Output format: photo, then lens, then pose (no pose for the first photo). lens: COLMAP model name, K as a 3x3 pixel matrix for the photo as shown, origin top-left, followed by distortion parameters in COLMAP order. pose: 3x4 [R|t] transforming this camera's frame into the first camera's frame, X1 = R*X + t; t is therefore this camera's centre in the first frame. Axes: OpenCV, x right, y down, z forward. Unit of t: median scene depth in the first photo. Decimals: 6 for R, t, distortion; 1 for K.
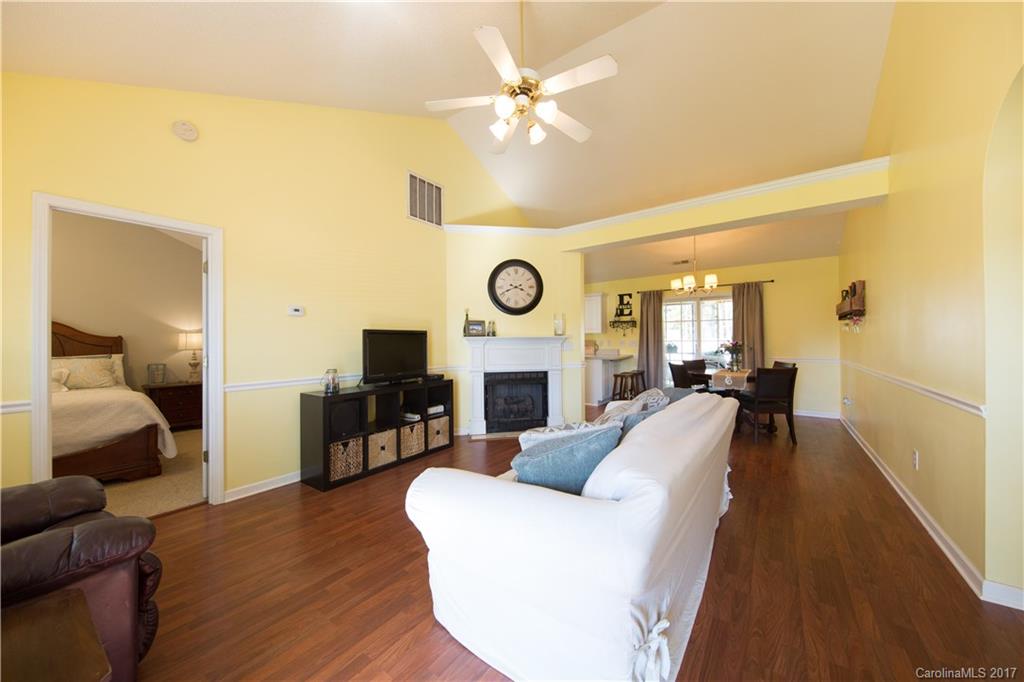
lens RADIAL K [[355.6, 0, 515.8], [0, 355.6, 339.0], [0, 0, 1]] dist [-0.001516, -0.000188]
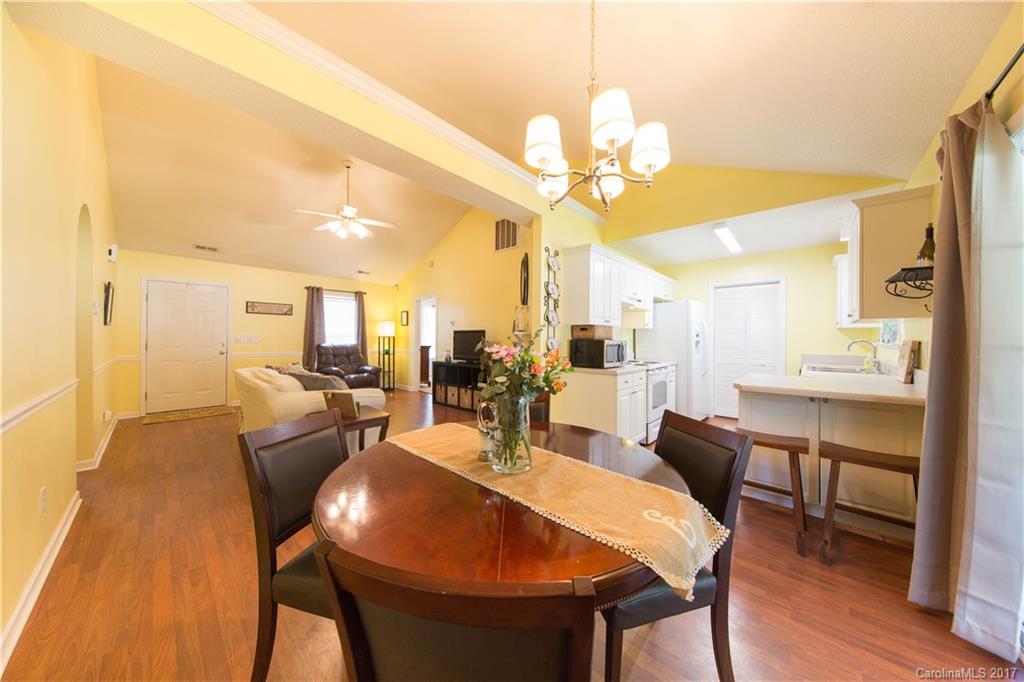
lens RADIAL K [[324.8, 0, 516.9], [0, 324.8, 335.8], [0, 0, 1]] dist [0.006718, -0.003418]
pose [[-0.101528, -0.001906, -0.994831, 0.933394], [-0.004689, 0.999988, -0.001437, 0.002115], [0.994822, 0.004519, -0.101535, 1.120181]]
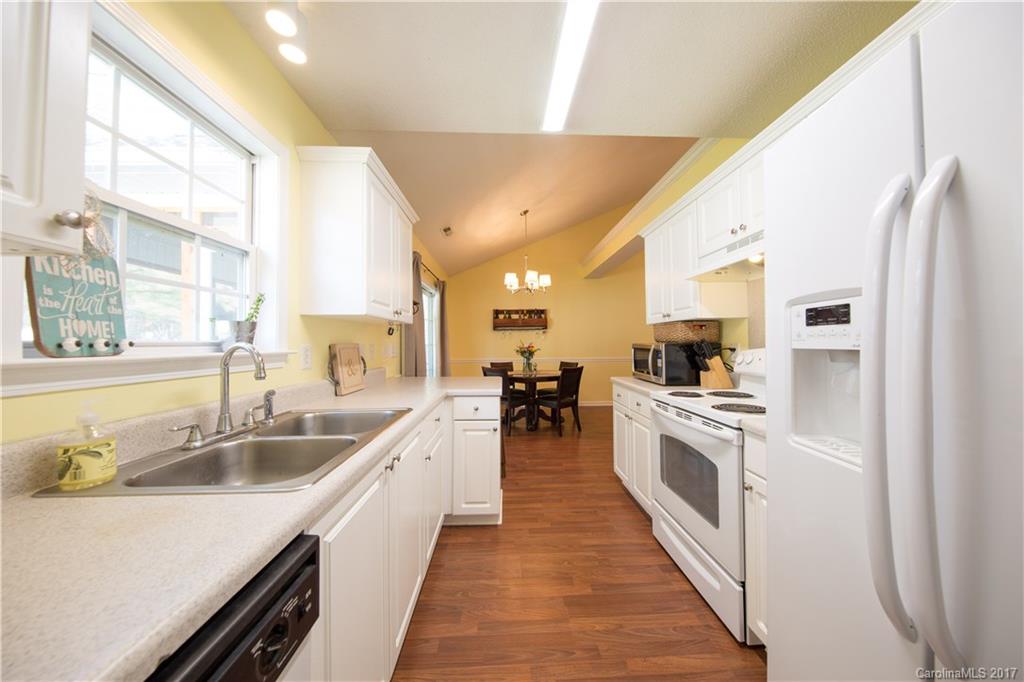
lens RADIAL K [[324.8, 0, 516.9], [0, 324.8, 335.8], [0, 0, 1]] dist [0.006718, -0.003418]
pose [[-0.620551, 0.025772, 0.783742, -0.158466], [0.009367, 0.999632, -0.025455, 0.009728], [-0.784110, -0.008455, -0.620564, 1.797054]]
